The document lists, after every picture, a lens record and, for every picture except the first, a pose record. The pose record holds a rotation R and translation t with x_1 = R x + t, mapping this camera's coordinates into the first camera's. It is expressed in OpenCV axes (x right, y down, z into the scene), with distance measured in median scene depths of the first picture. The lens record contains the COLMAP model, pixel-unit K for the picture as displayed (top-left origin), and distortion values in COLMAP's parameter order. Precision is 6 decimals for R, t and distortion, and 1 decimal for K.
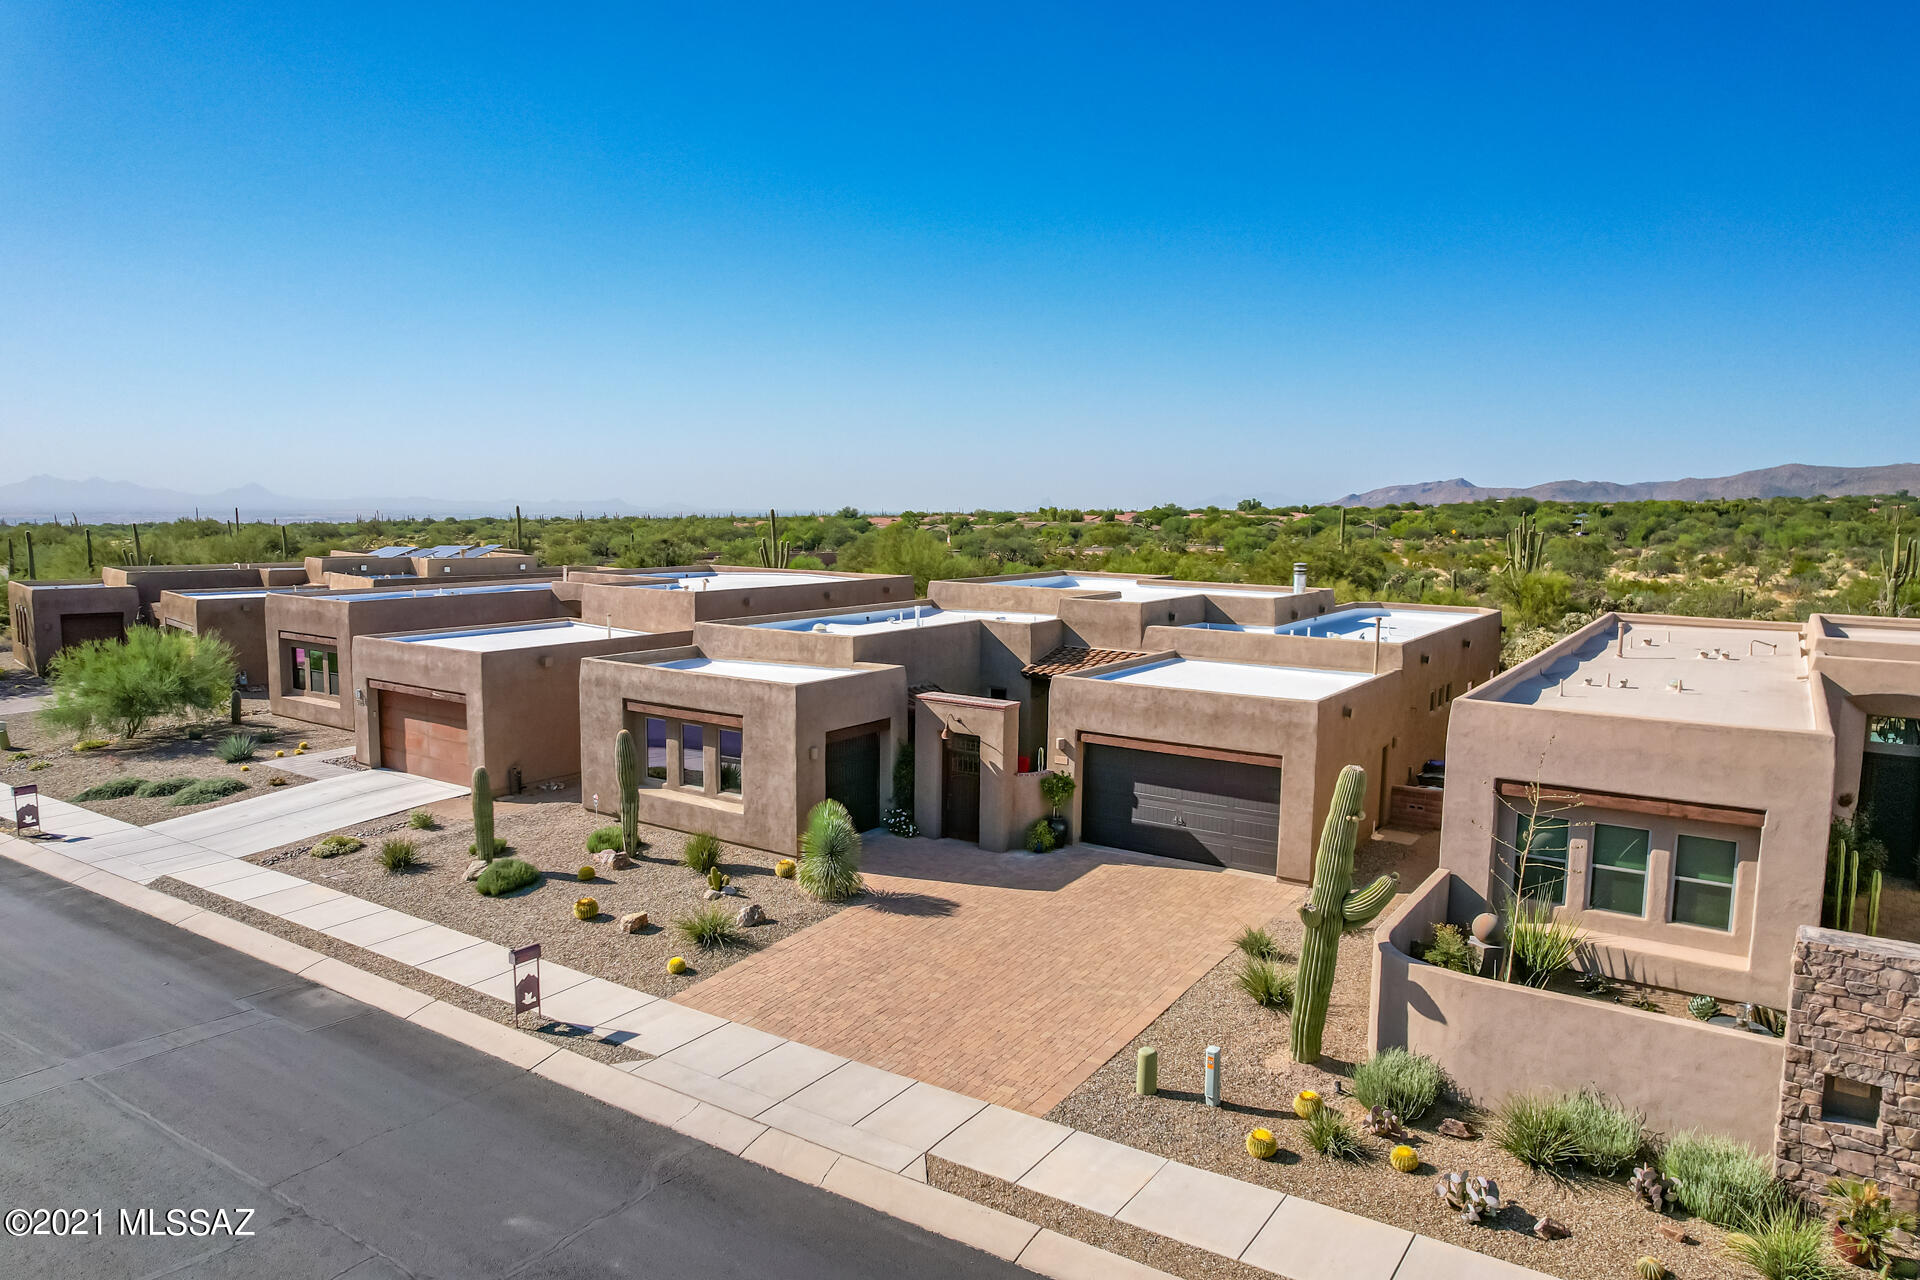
lens RADIAL K [[1250.7, 0, 967.9], [0, 1250.7, 648.0], [0, 0, 1]] dist [-0.080751, 0.074771]
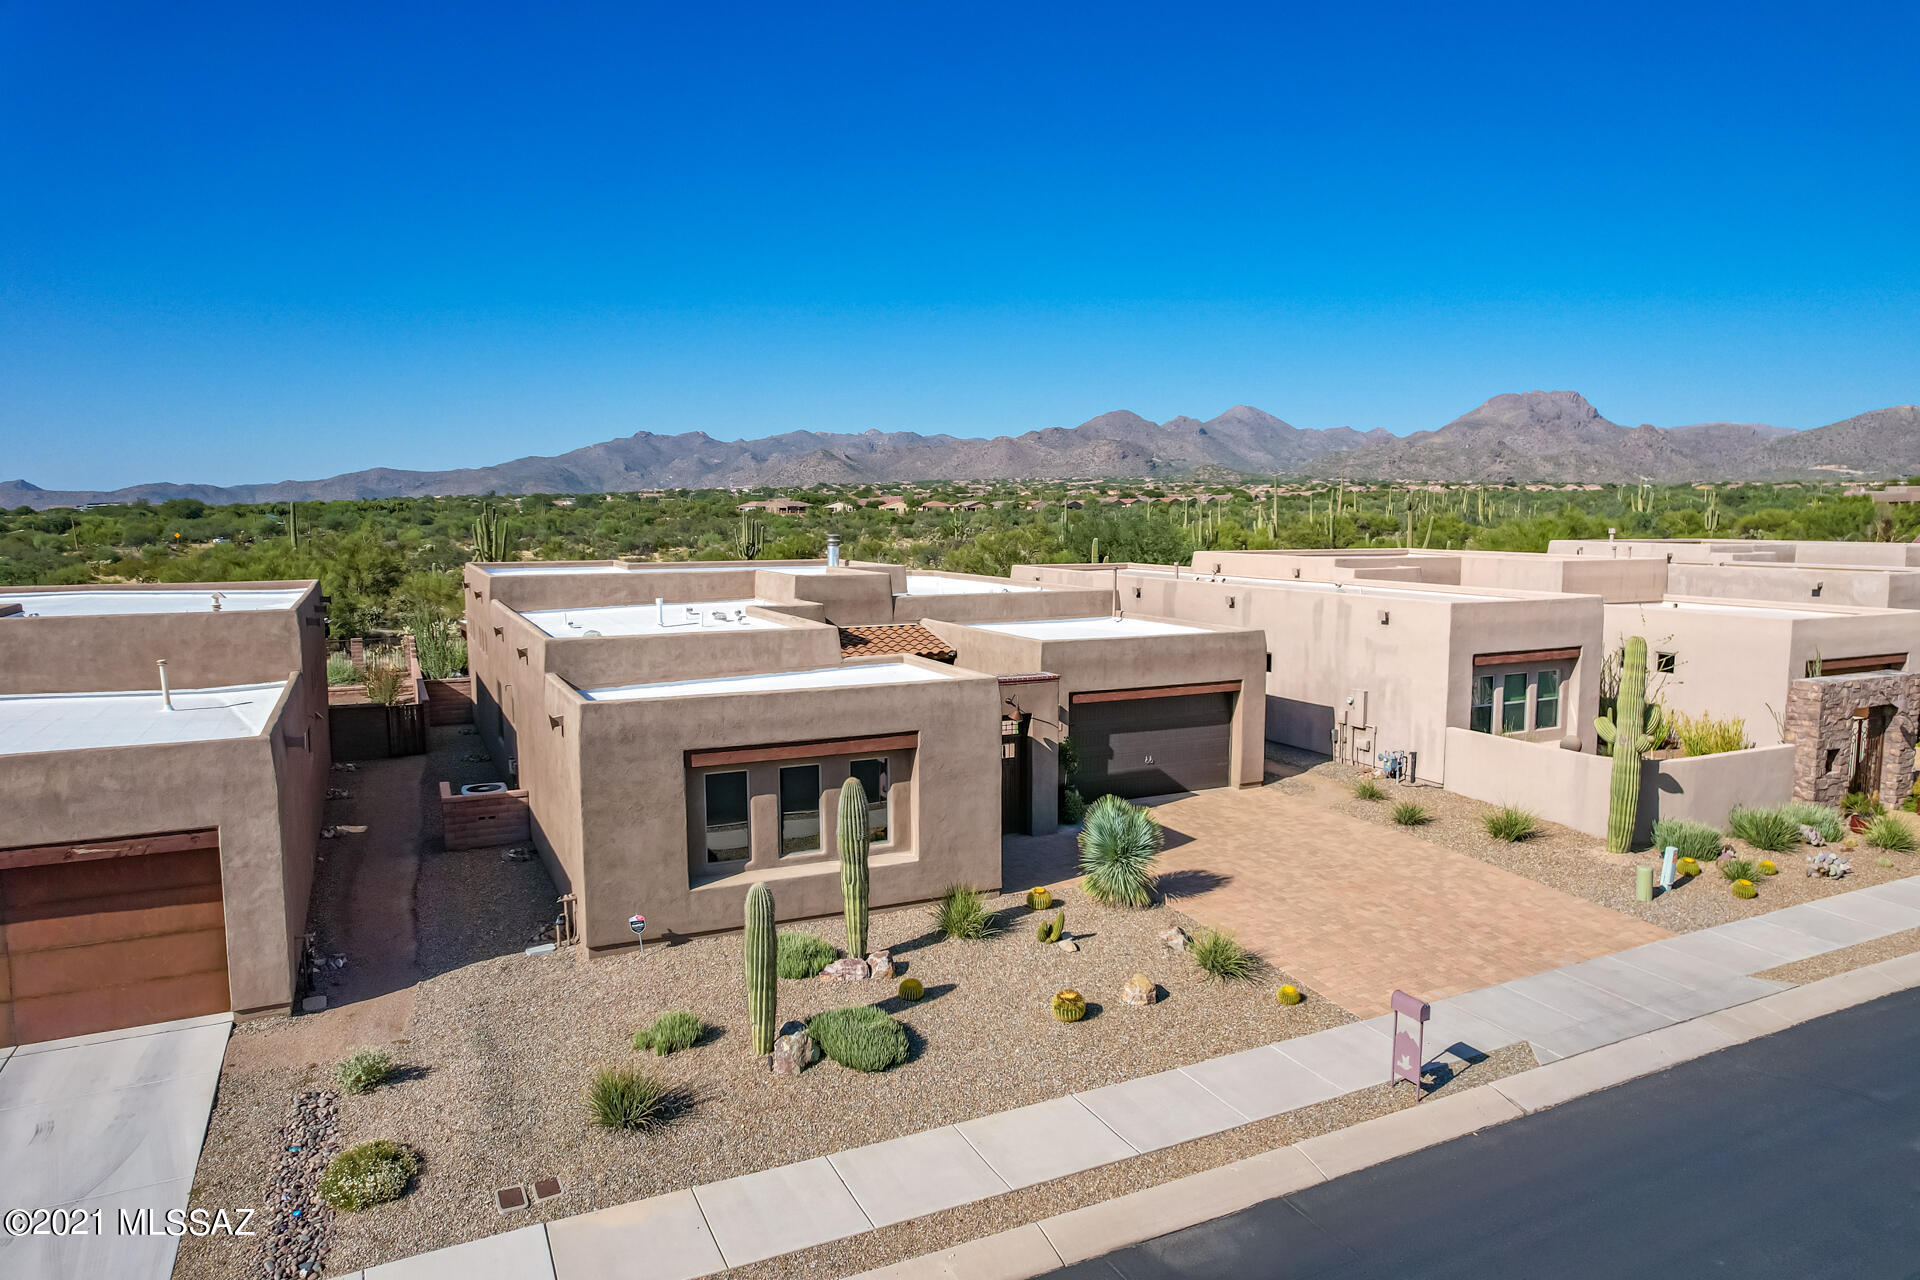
lens RADIAL K [[1240.0, 0, 967.1], [0, 1240.0, 650.7], [0, 0, 1]] dist [-0.080227, 0.072915]
pose [[0.503100, -0.109574, 0.857254, -0.981535], [0.108833, 0.992066, 0.062934, -0.046537], [-0.857348, 0.061636, 0.511034, 0.717334]]
